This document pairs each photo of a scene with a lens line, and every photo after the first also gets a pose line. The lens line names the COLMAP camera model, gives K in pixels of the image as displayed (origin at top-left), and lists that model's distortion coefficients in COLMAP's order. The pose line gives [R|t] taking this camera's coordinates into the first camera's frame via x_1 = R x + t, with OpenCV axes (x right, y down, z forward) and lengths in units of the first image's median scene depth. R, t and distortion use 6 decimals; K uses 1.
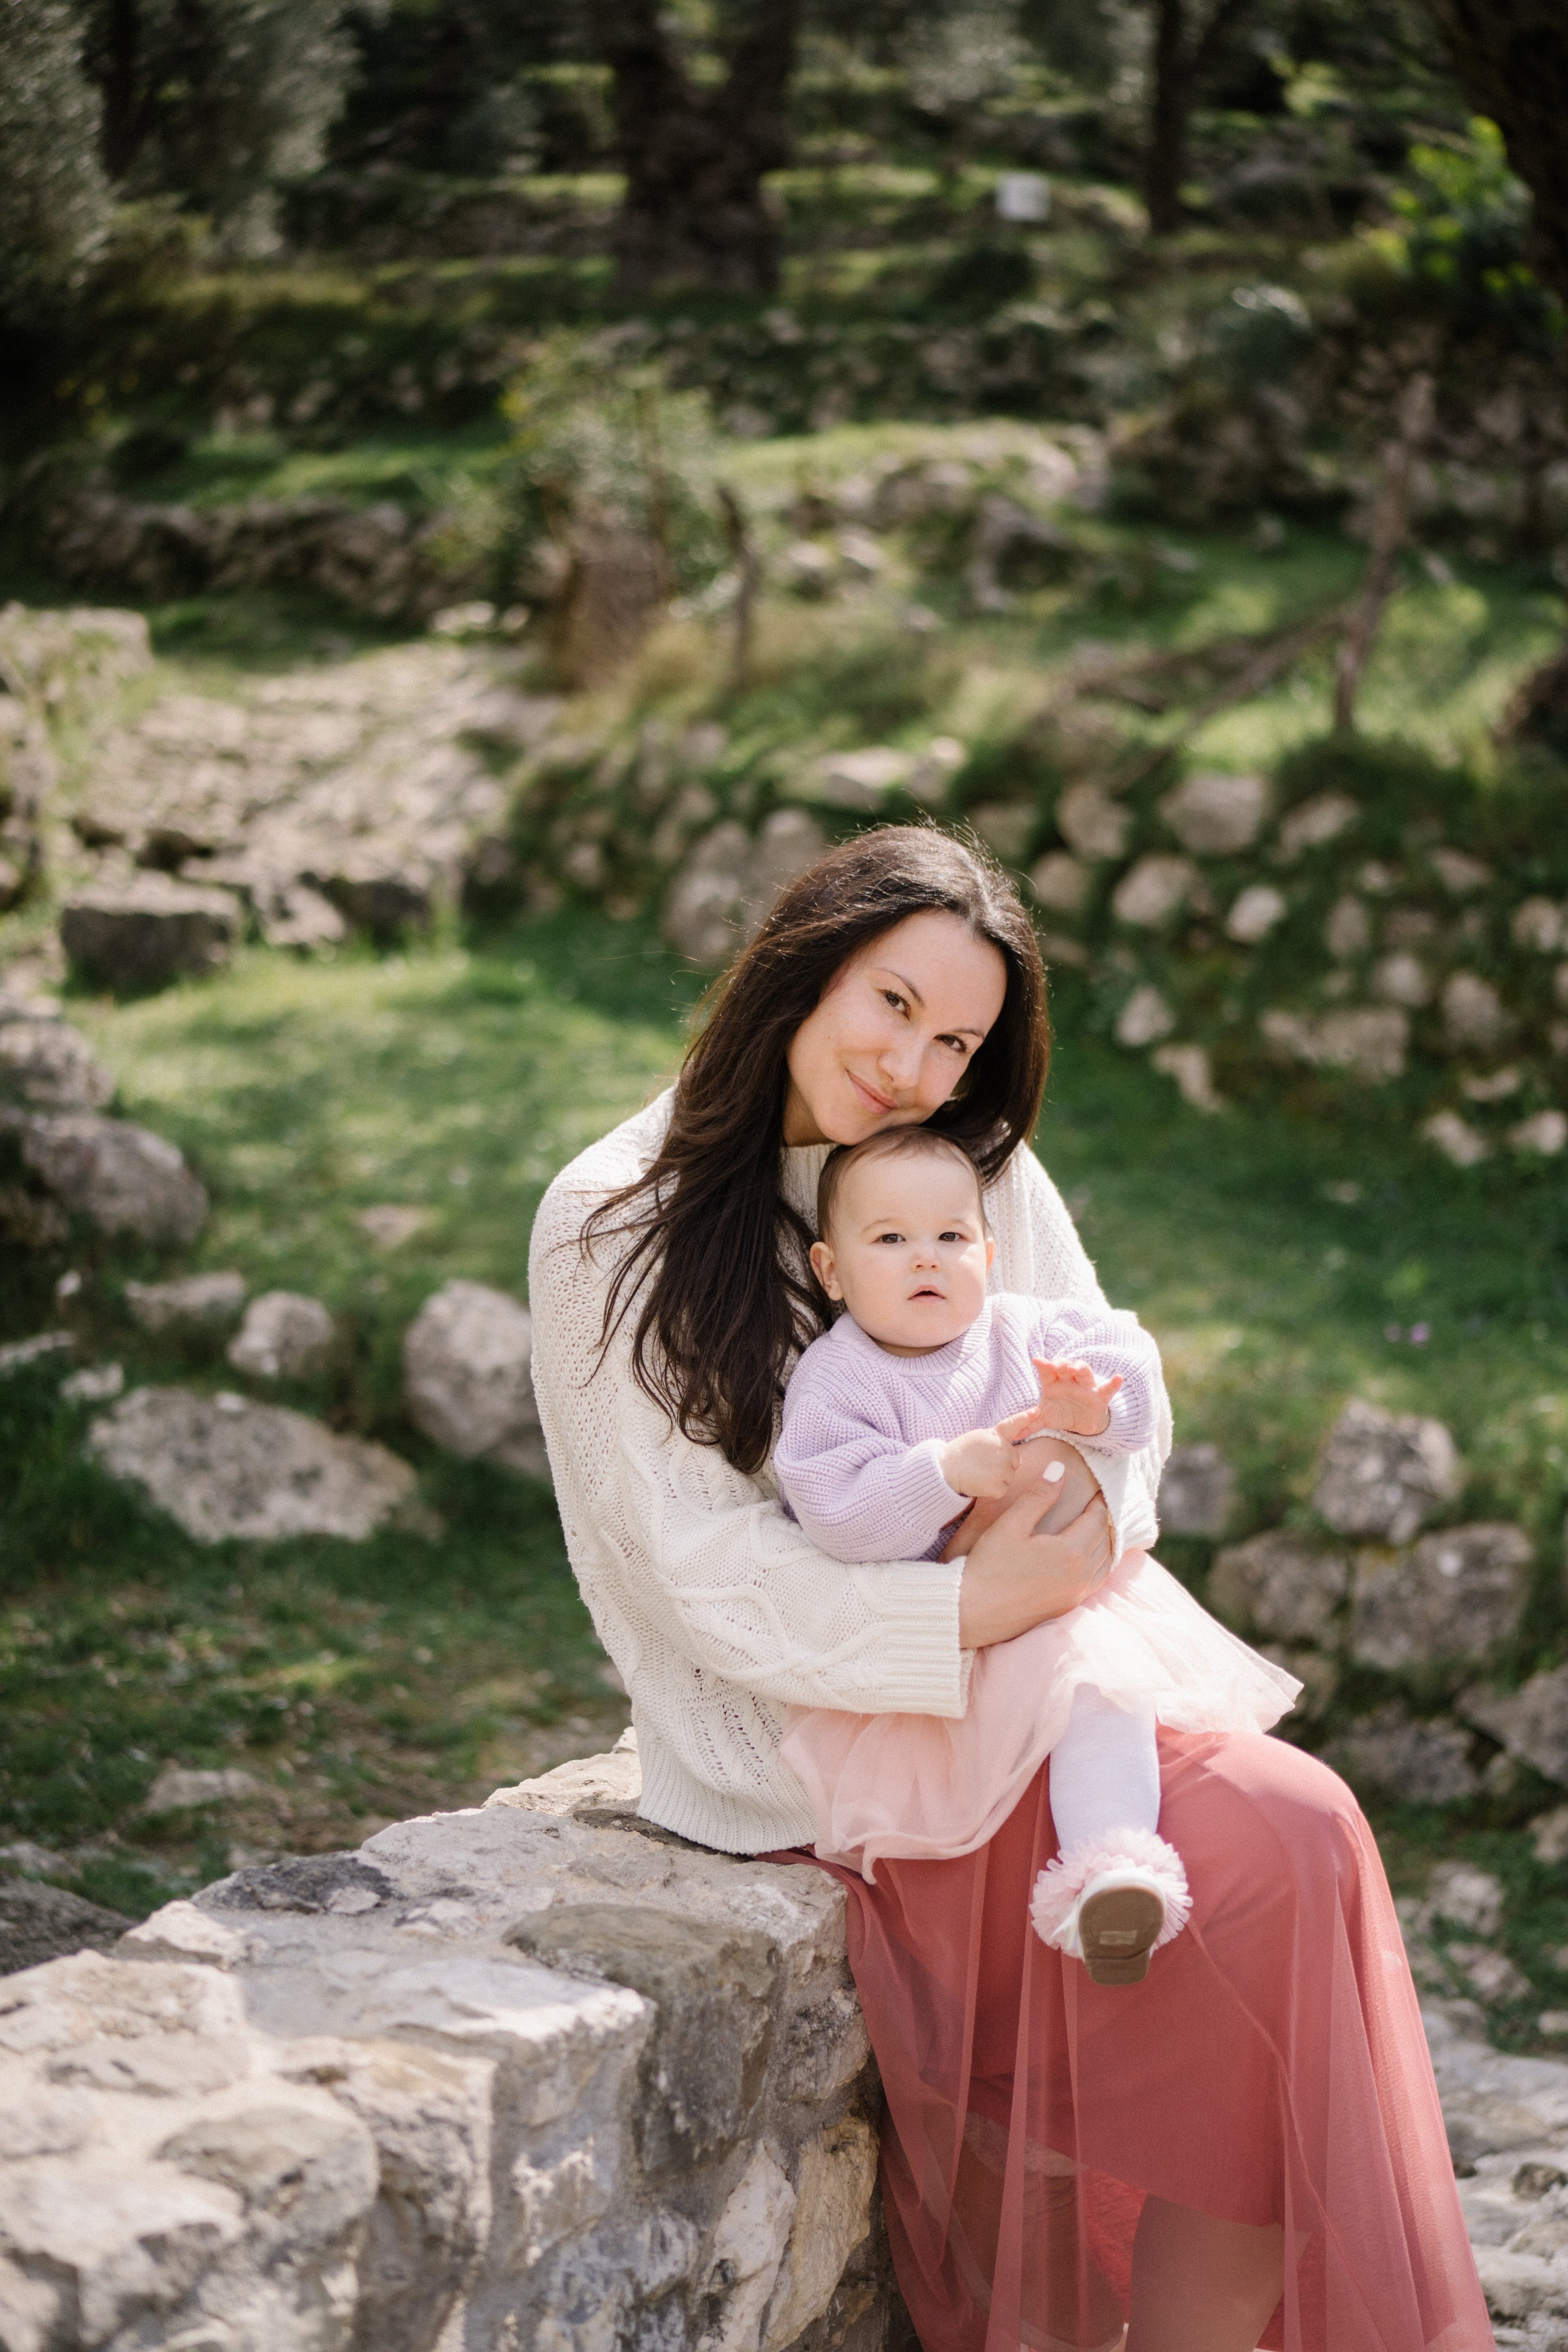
lens RADIAL K [[3038.6, 0, 784.0], [0, 3038.6, 1176.0], [0, 0, 1]] dist [0.049974, -0.356208]
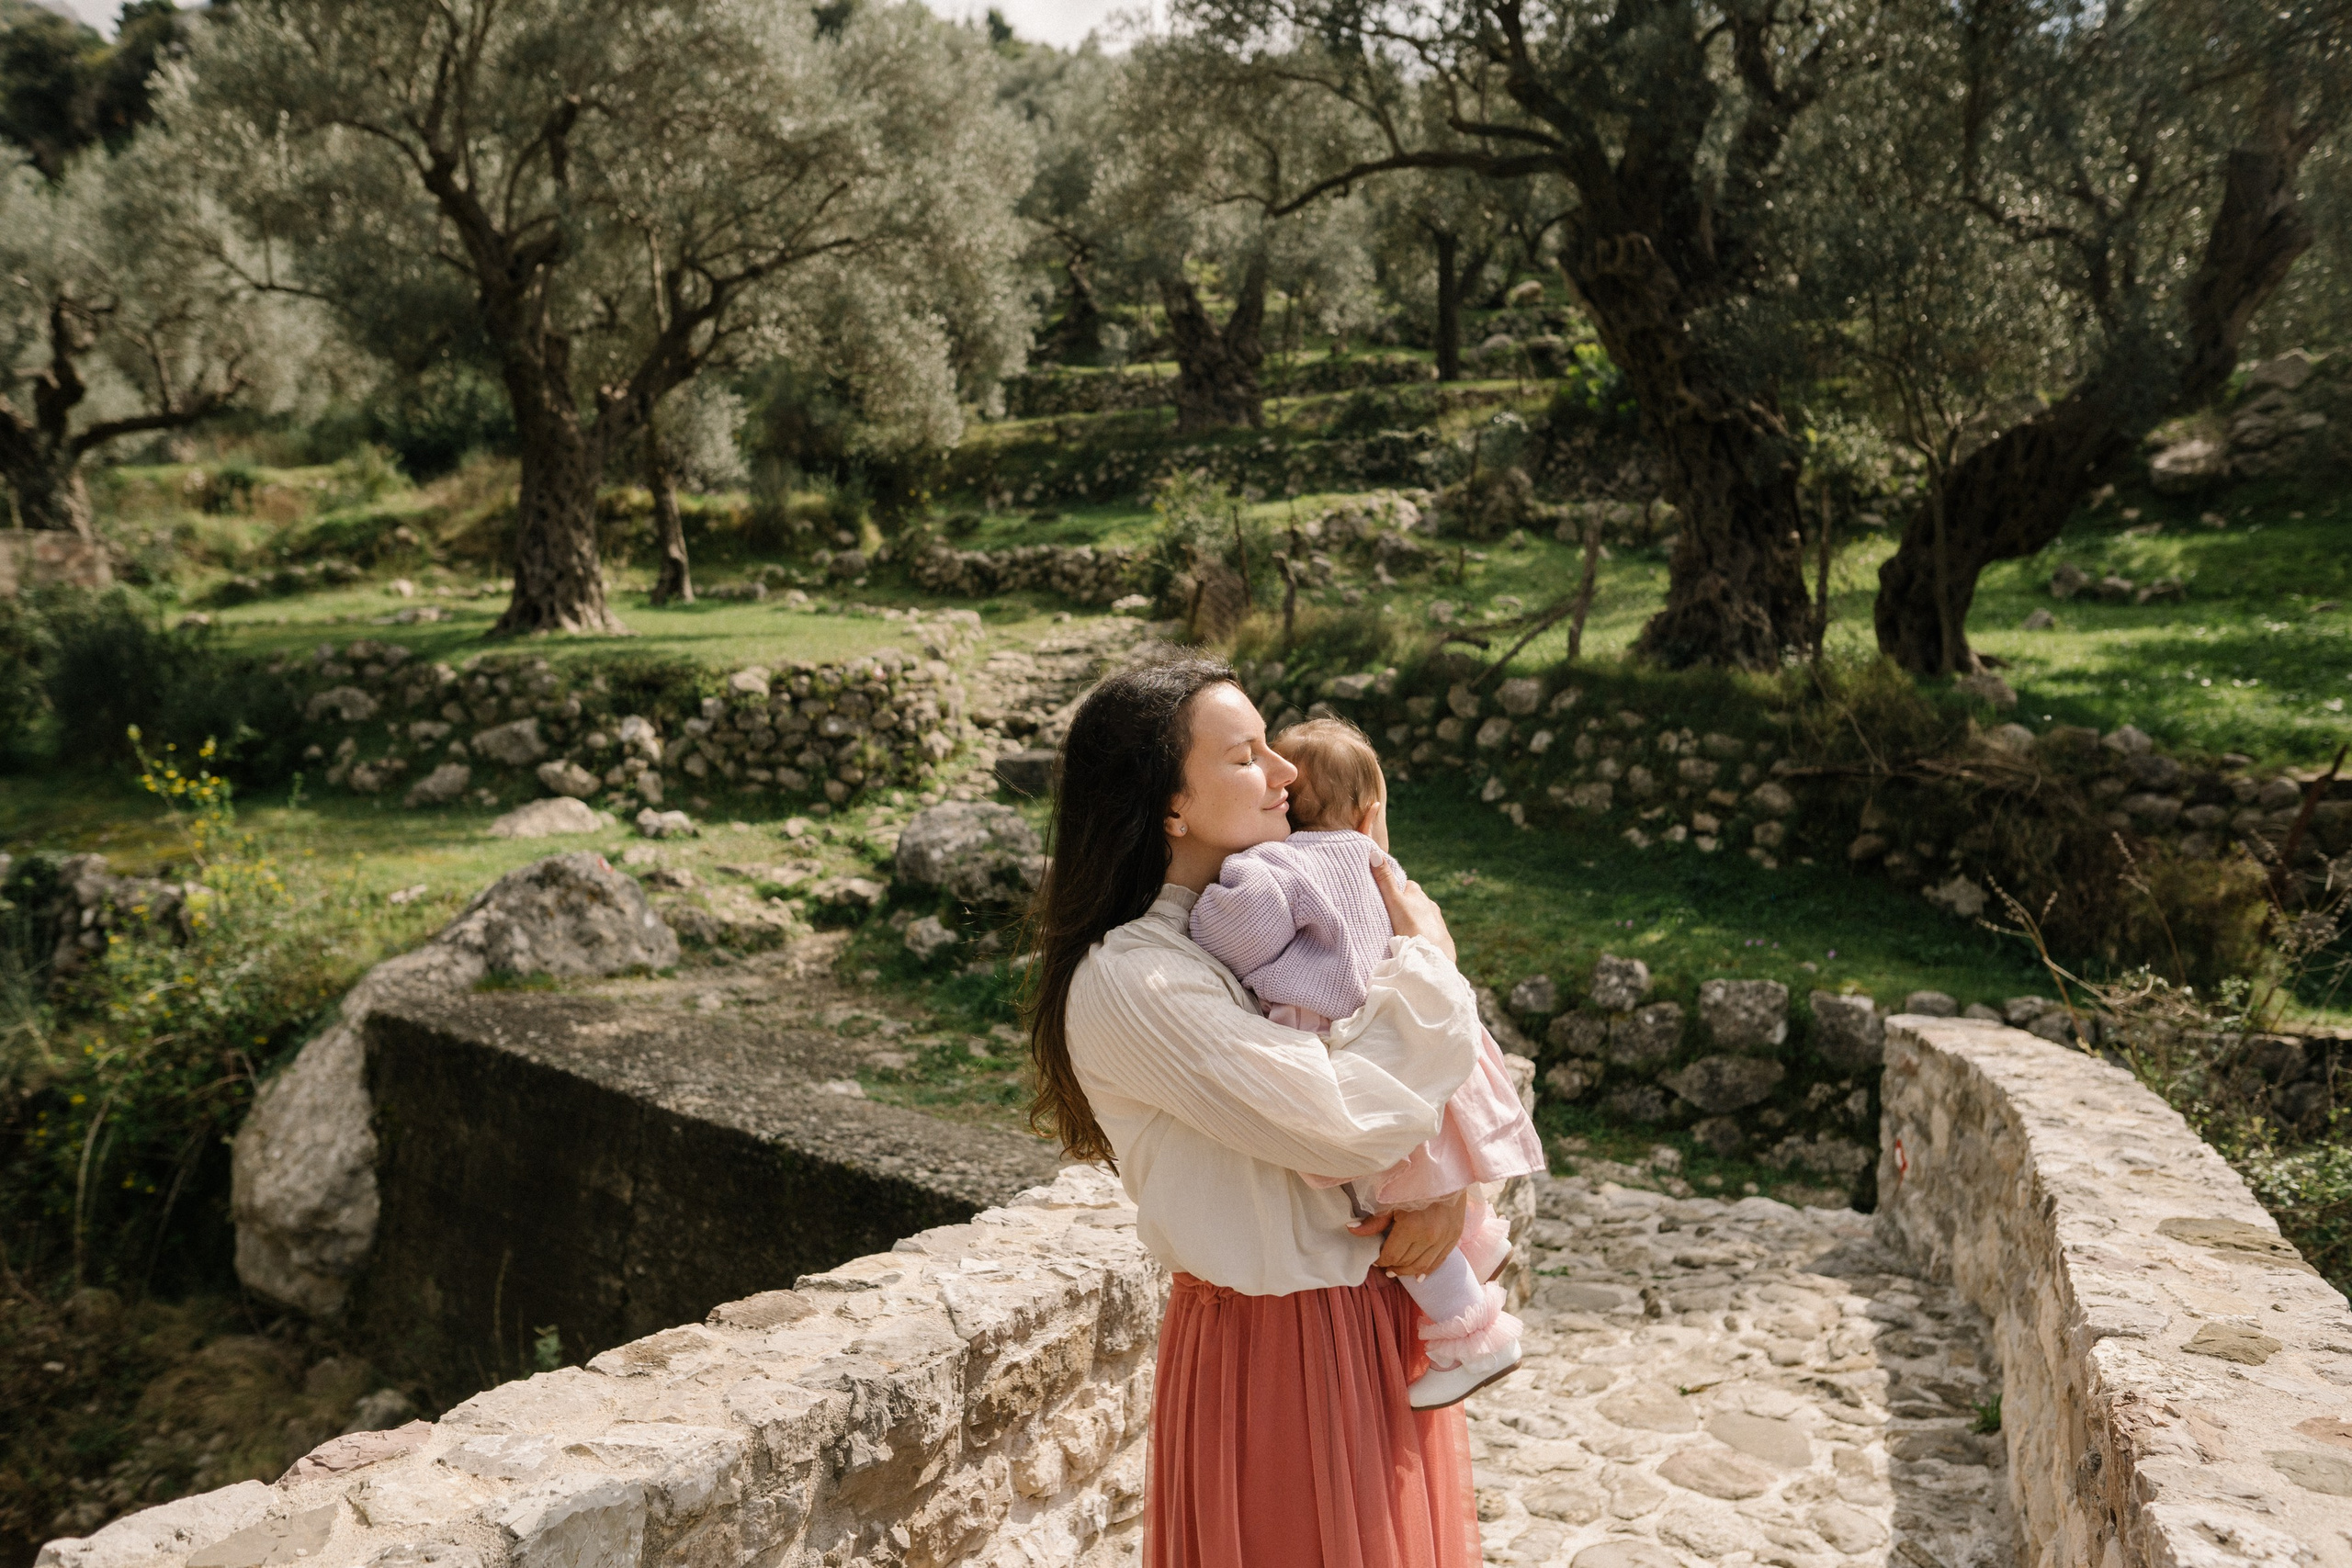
lens RADIAL K [[1664.8, 0, 1176.0], [0, 1664.8, 784.0], [0, 0, 1]] dist [-0.019944, -0.001020]
pose [[0.997901, -0.049763, -0.041444, -0.064102], [0.047731, 0.997675, -0.048648, -0.007931], [0.043769, 0.046568, 0.997956, -0.234468]]
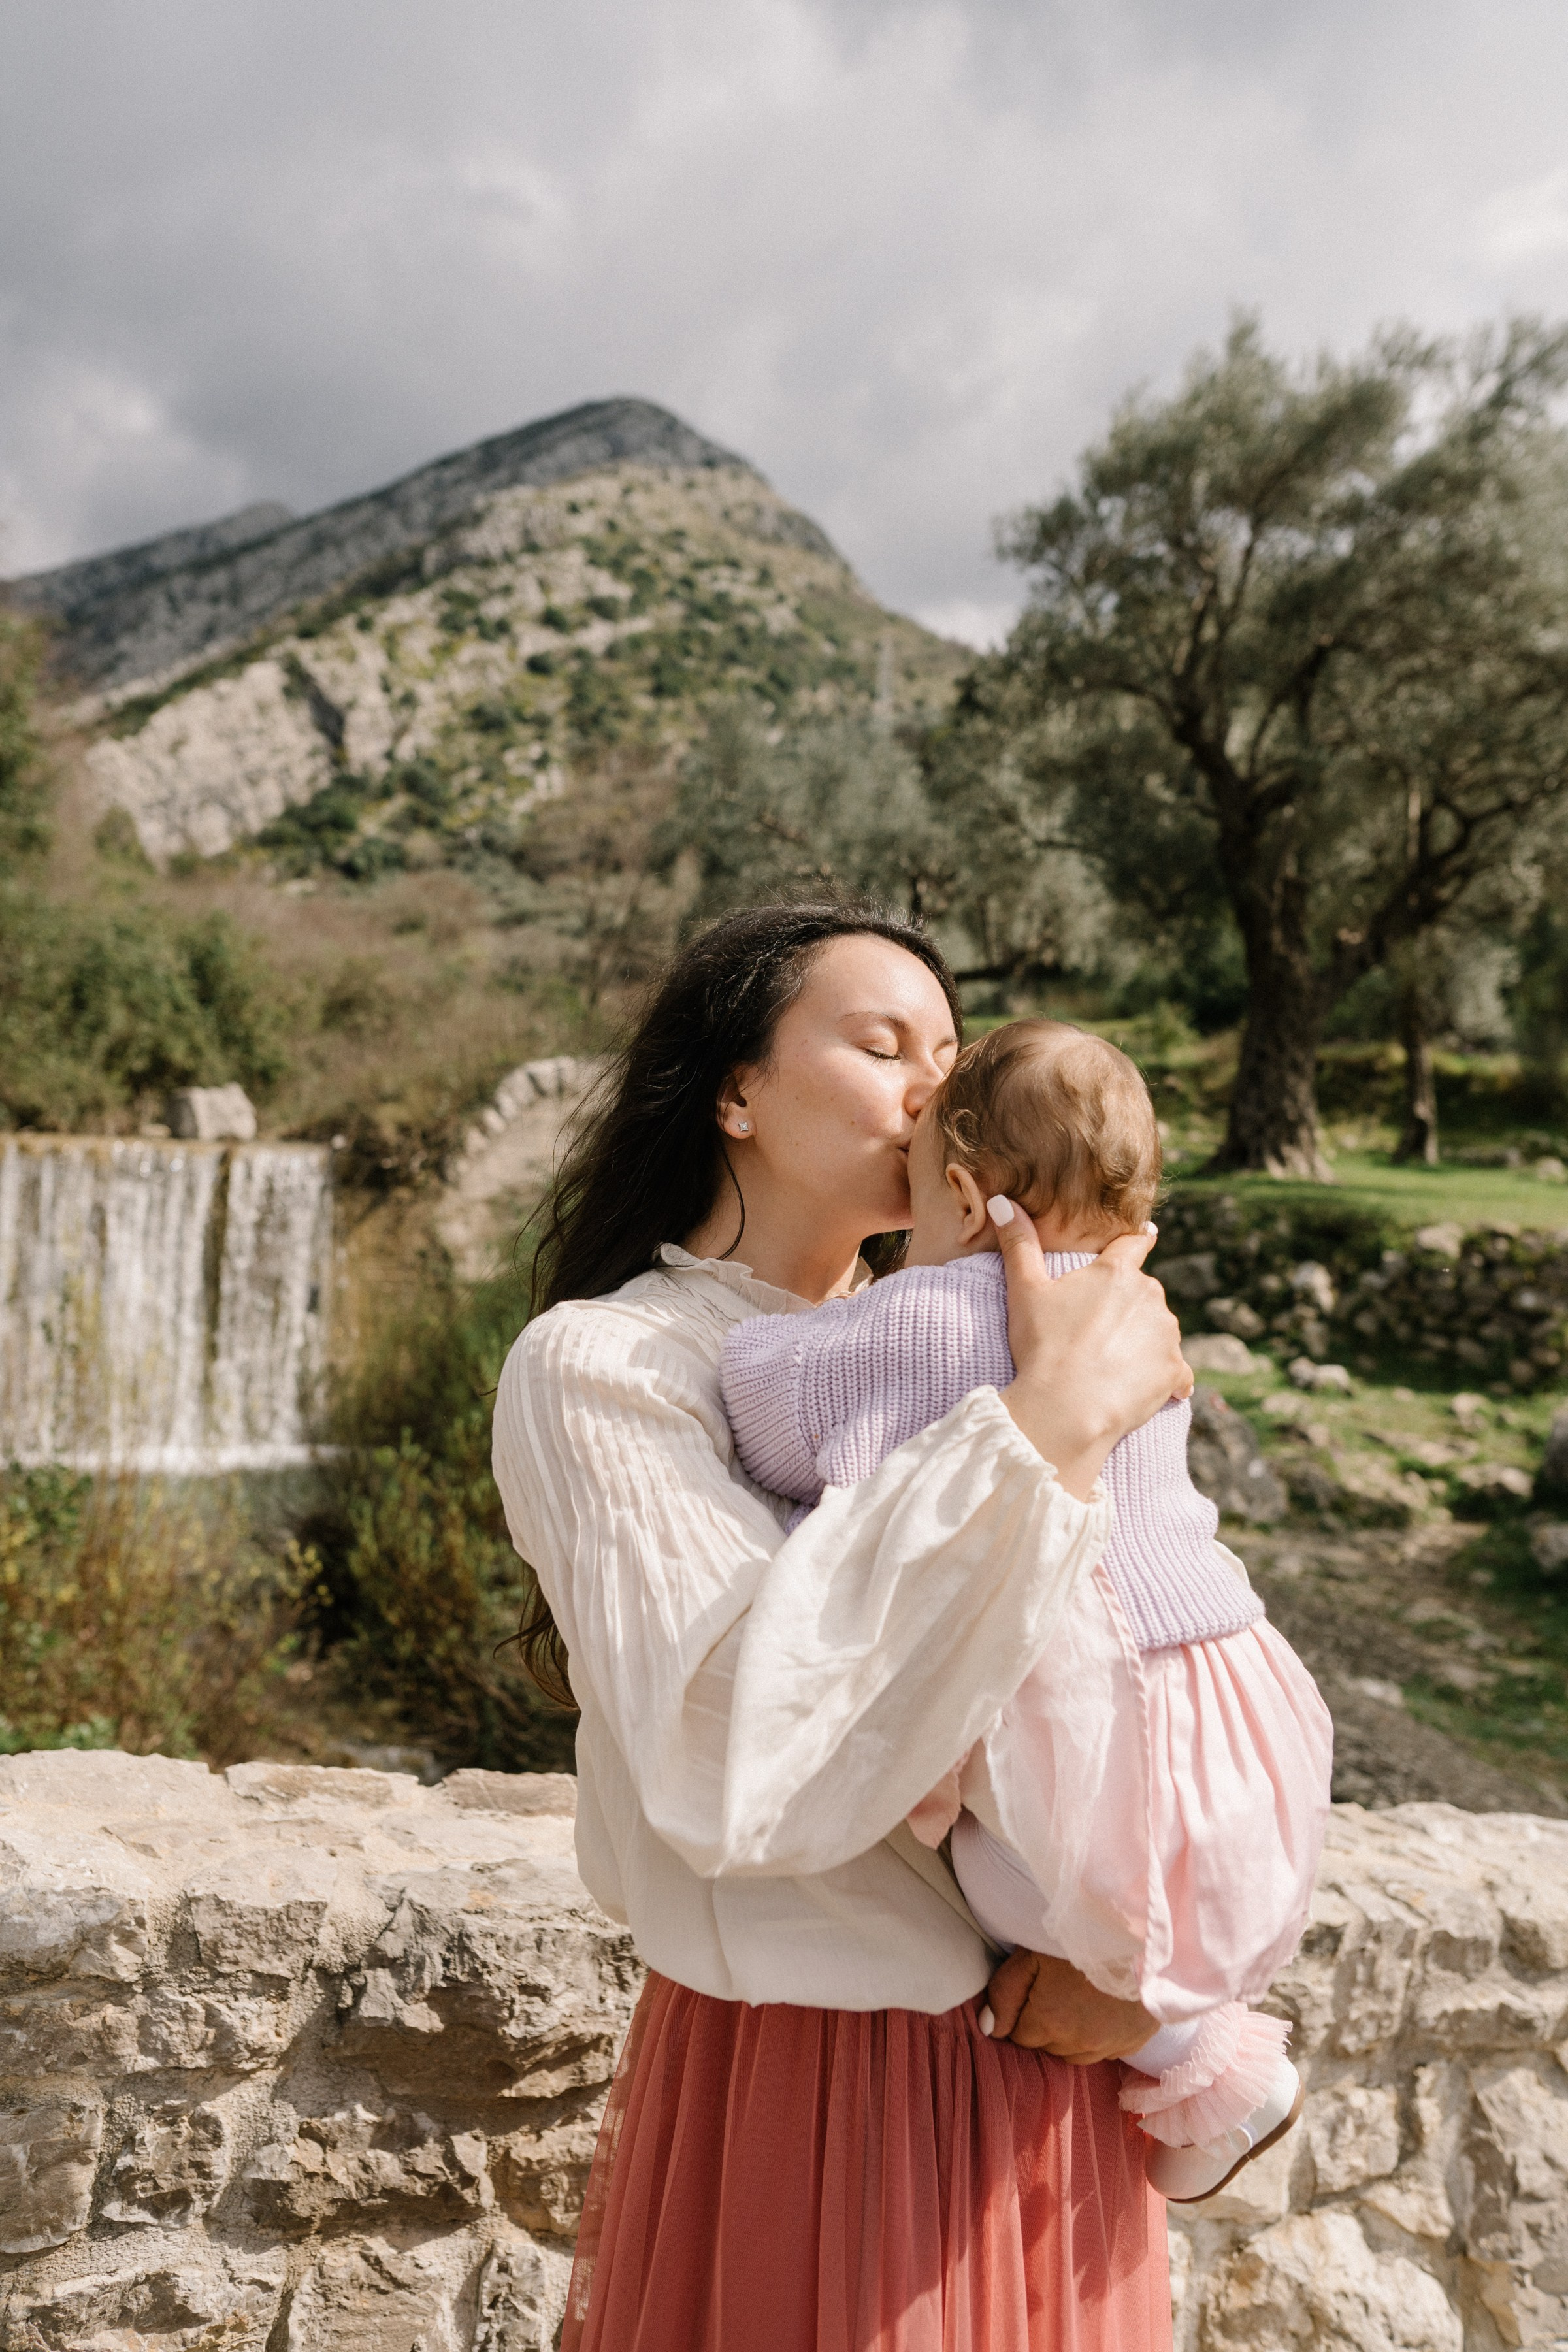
lens RADIAL K [[1664.9, 0, 793.1], [0, 1664.9, 1198.0], [0, 0, 1]] dist [-0.019944, -0.001020]
pose [[0.745188, 0.028965, -0.666225, 0.011511], [-0.139509, 0.983720, -0.113275, 0.004682], [0.652098, 0.177356, 0.737097, -0.119030]]
